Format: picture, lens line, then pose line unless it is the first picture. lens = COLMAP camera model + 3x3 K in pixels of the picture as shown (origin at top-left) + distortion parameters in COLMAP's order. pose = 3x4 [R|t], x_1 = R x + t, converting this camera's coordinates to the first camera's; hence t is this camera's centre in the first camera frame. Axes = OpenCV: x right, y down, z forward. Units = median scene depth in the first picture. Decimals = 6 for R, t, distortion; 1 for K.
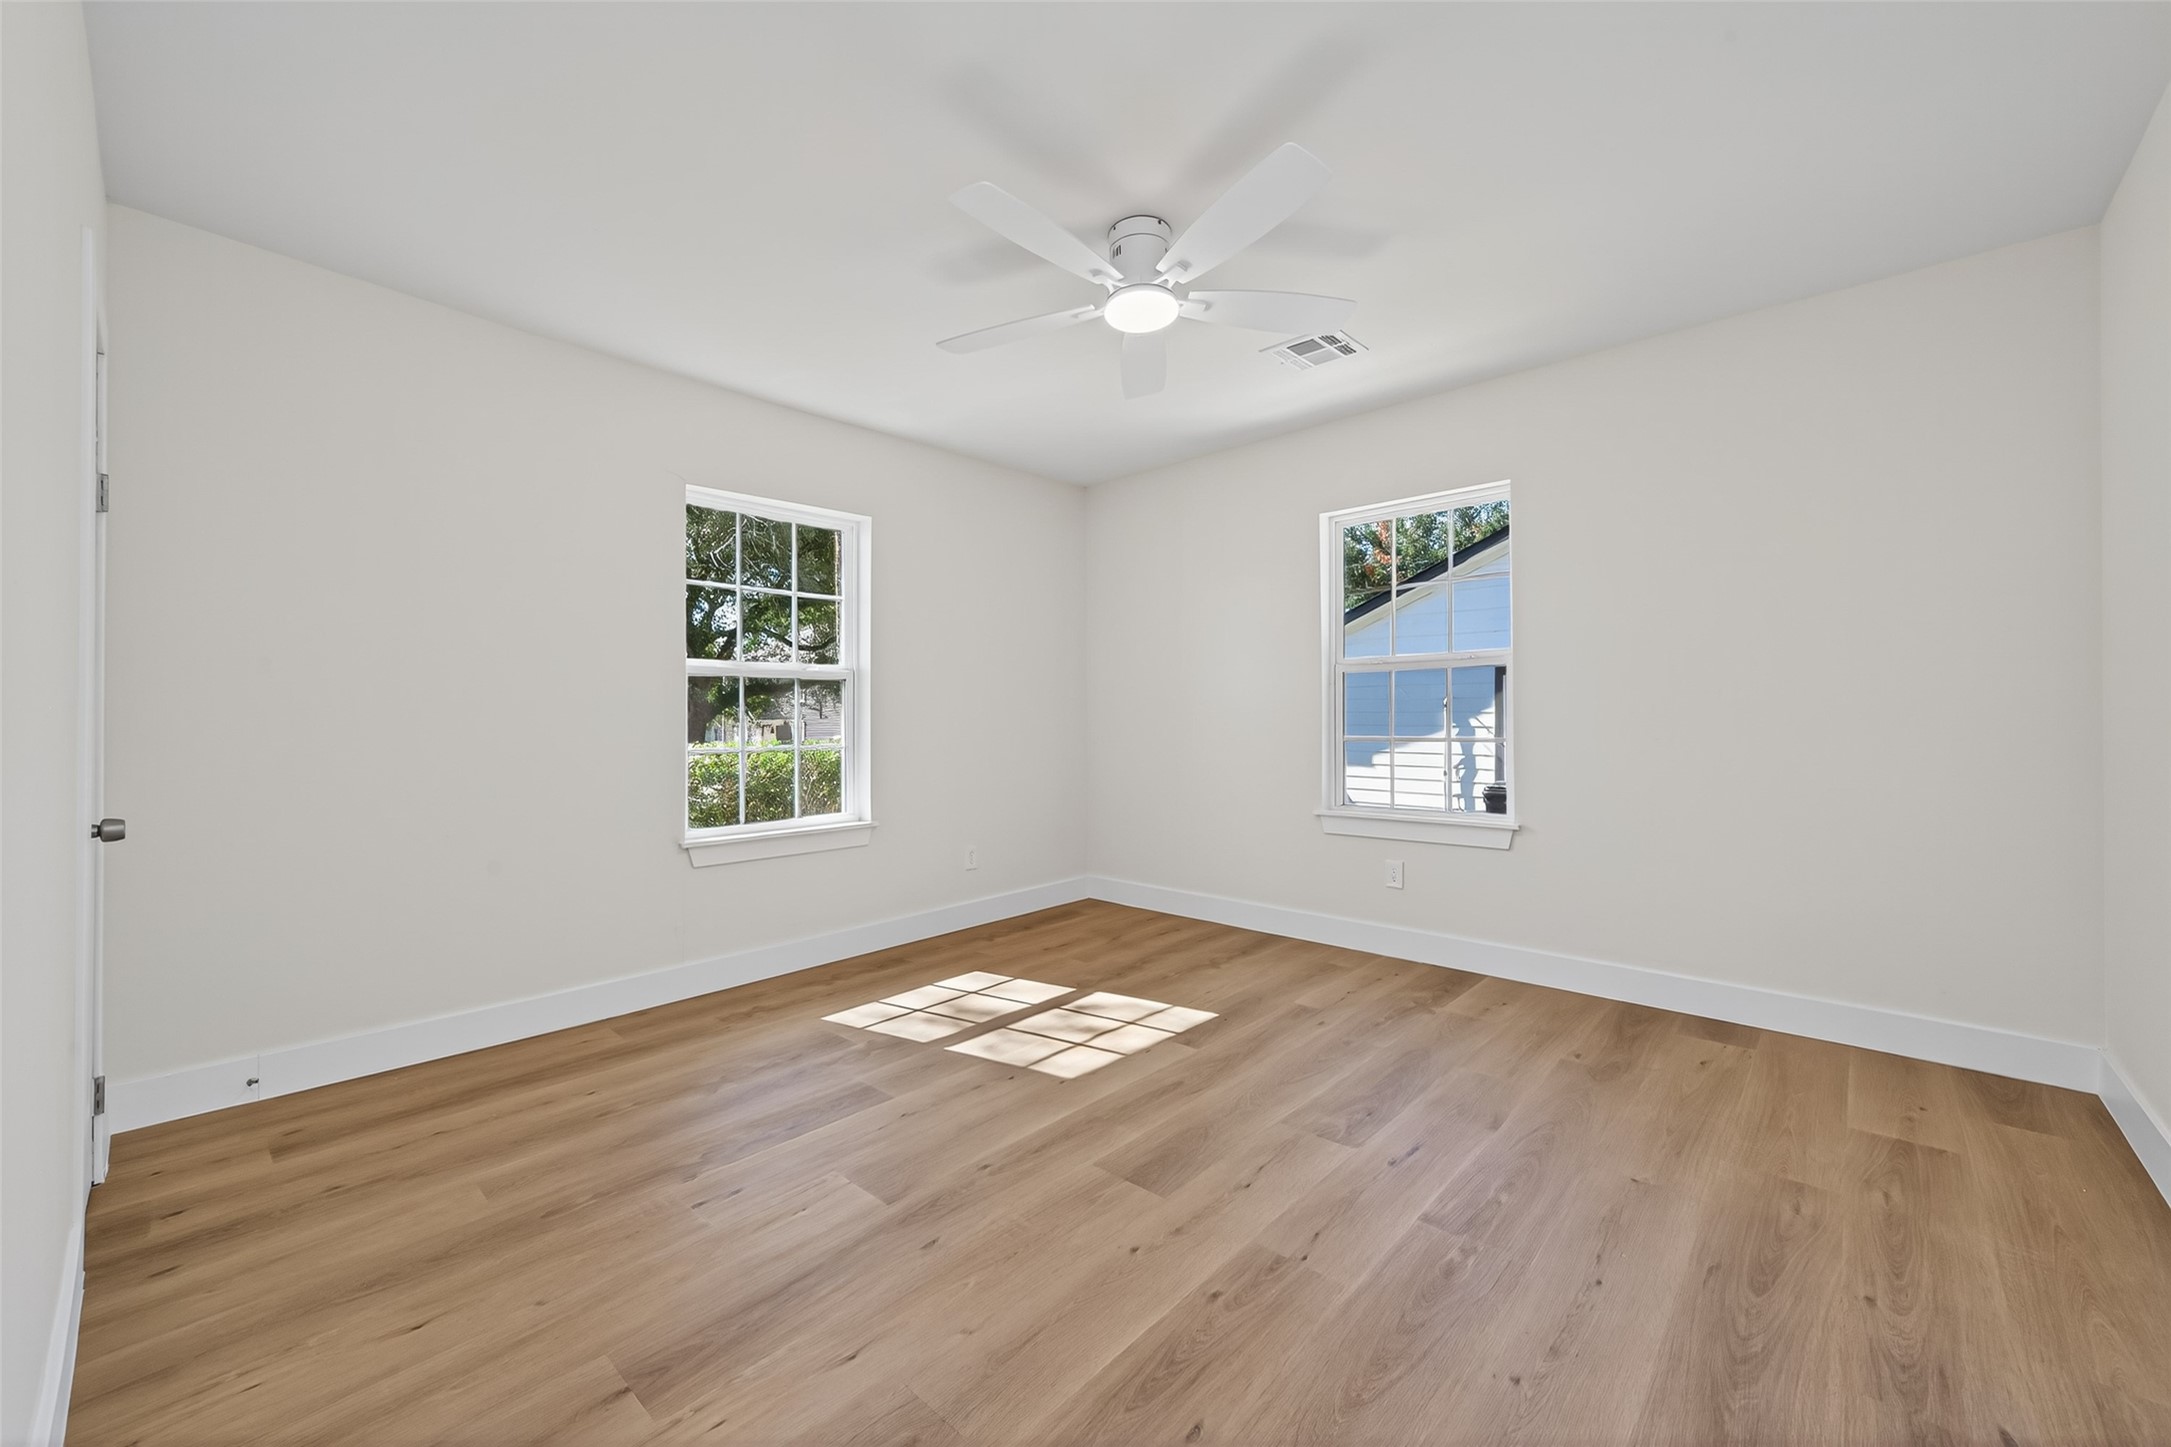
lens RADIAL K [[840.9, 0, 1092.1], [0, 840.9, 724.0], [0, 0, 1]] dist [0.006836, -0.001050]
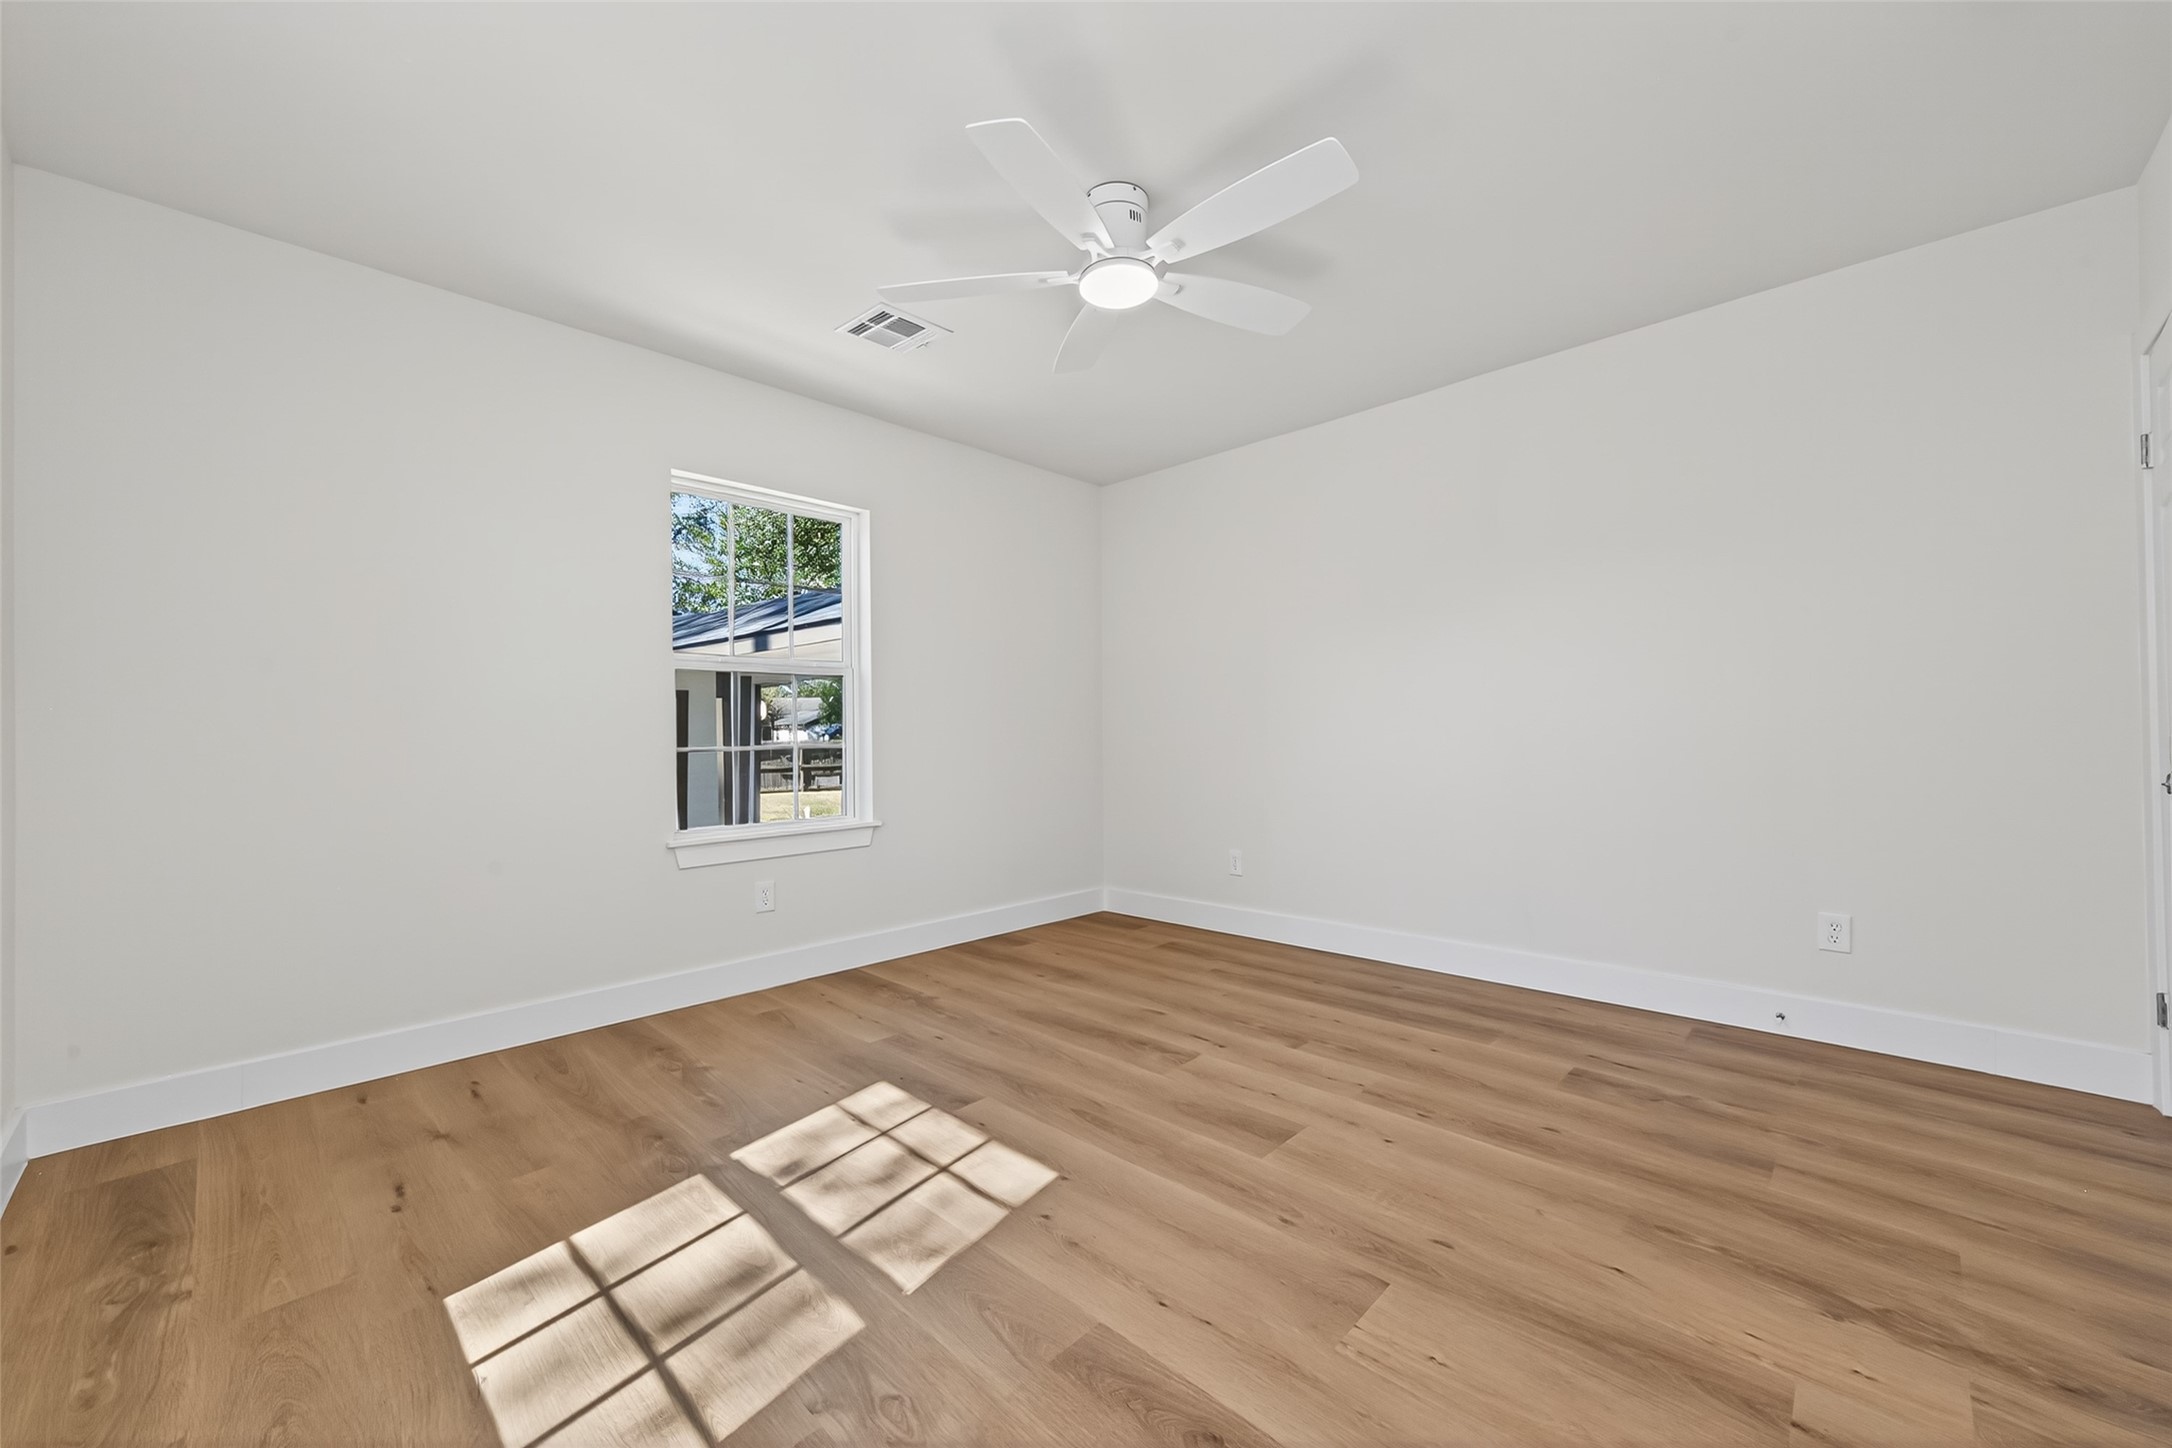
lens RADIAL K [[841.3, 0, 1087.2], [0, 841.3, 729.3], [0, 0, 1]] dist [0.006836, -0.001050]
pose [[0.025722, 0.005258, 0.999655, -0.739451], [0.010689, 0.999928, -0.005535, 0.008862], [-0.999612, 0.010828, 0.025664, 0.856590]]
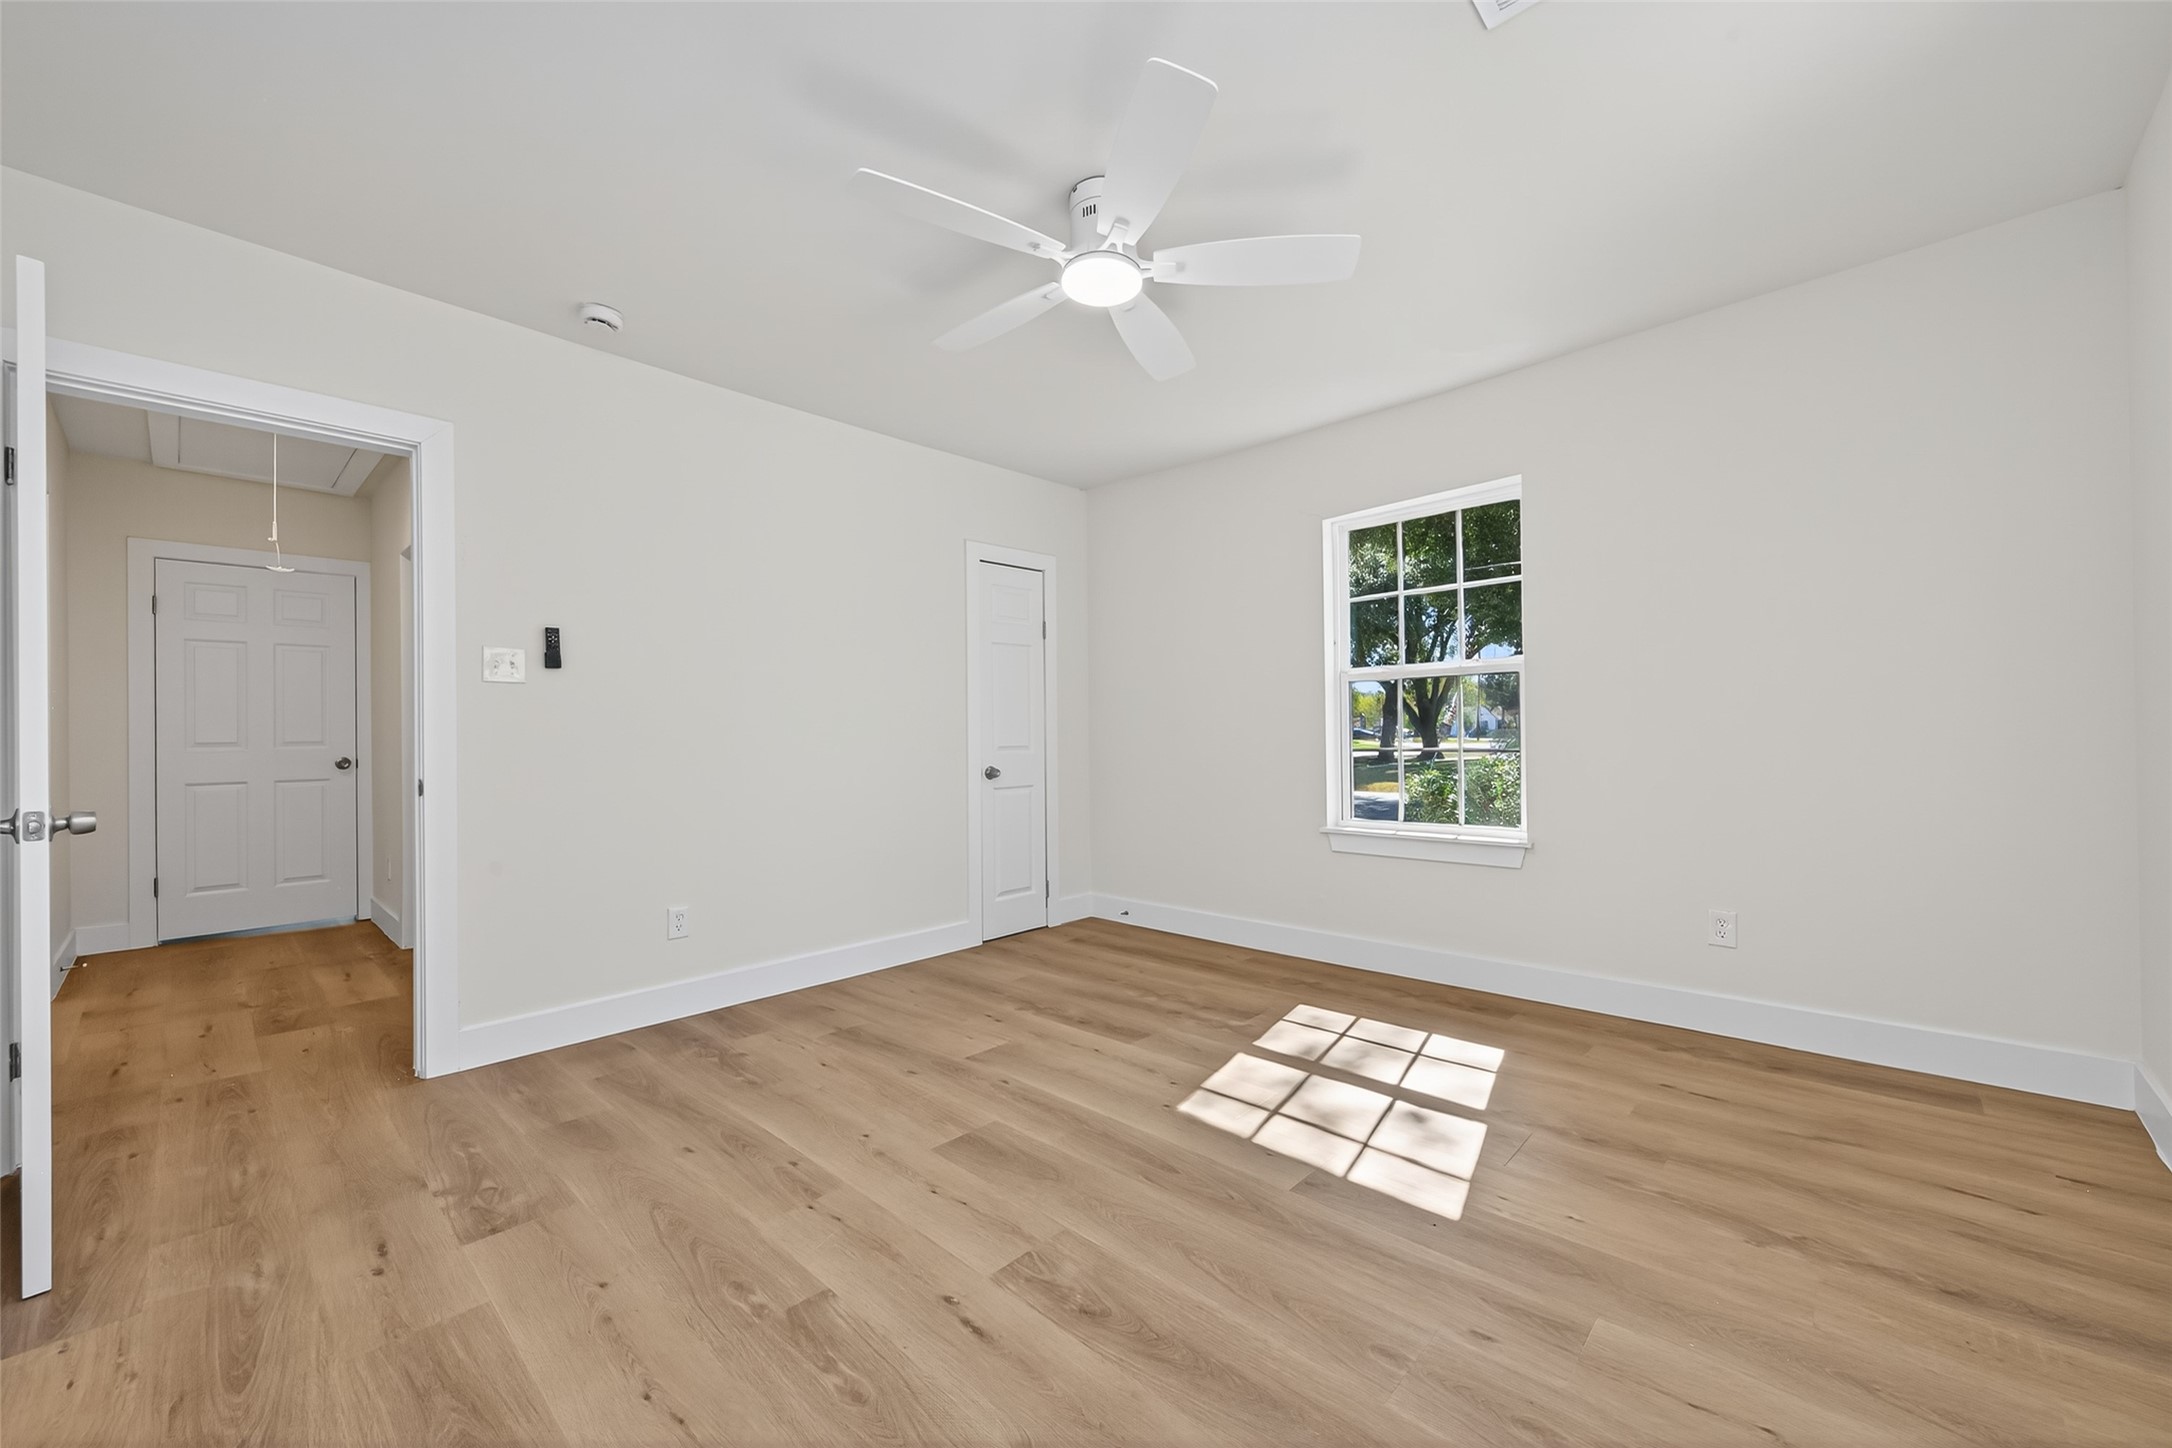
lens RADIAL K [[841.3, 0, 1087.7], [0, 841.3, 729.4], [0, 0, 1]] dist [0.006836, -0.001050]
pose [[-0.016957, 0.003613, -0.999850, 0.821364], [0.012718, 0.999913, 0.003398, -0.003881], [0.999775, -0.012658, -0.017002, 0.836118]]
